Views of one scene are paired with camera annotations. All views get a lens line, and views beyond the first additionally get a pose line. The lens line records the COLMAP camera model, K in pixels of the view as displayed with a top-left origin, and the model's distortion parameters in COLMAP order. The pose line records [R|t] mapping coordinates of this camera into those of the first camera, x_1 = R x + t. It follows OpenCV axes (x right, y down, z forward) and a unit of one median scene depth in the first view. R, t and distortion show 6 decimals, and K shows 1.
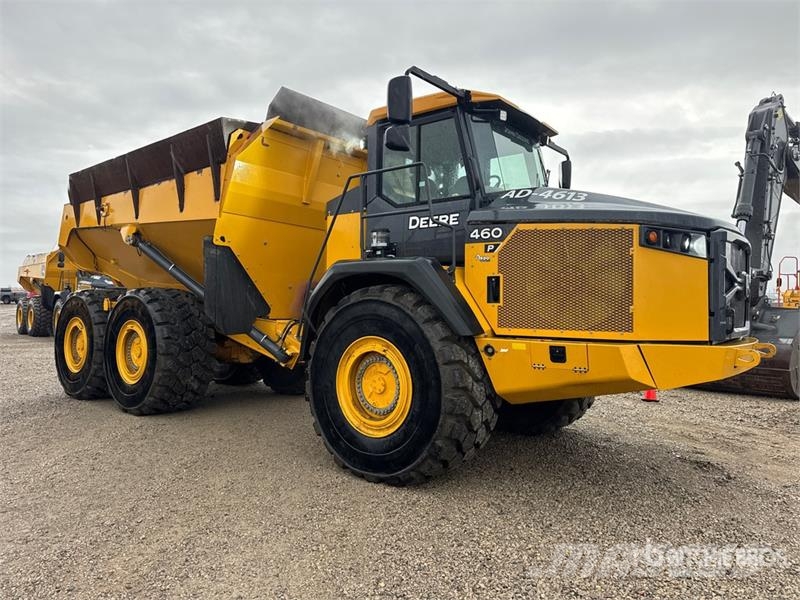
lens RADIAL K [[572.8, 0, 400.0], [0, 572.8, 300.0], [0, 0, 1]] dist [0.023669, -0.006039]
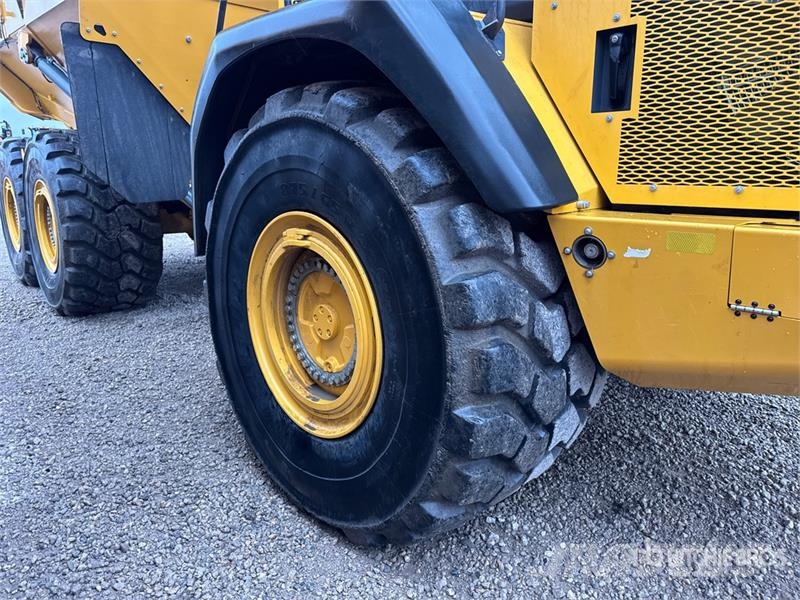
lens RADIAL K [[572.8, 0, 400.0], [0, 572.8, 300.0], [0, 0, 1]] dist [0.023669, -0.006039]
pose [[0.986638, 0.020761, -0.161602, 0.095756], [0.016381, 0.974183, 0.225166, 0.035945], [0.162105, -0.224805, 0.960825, 0.617313]]
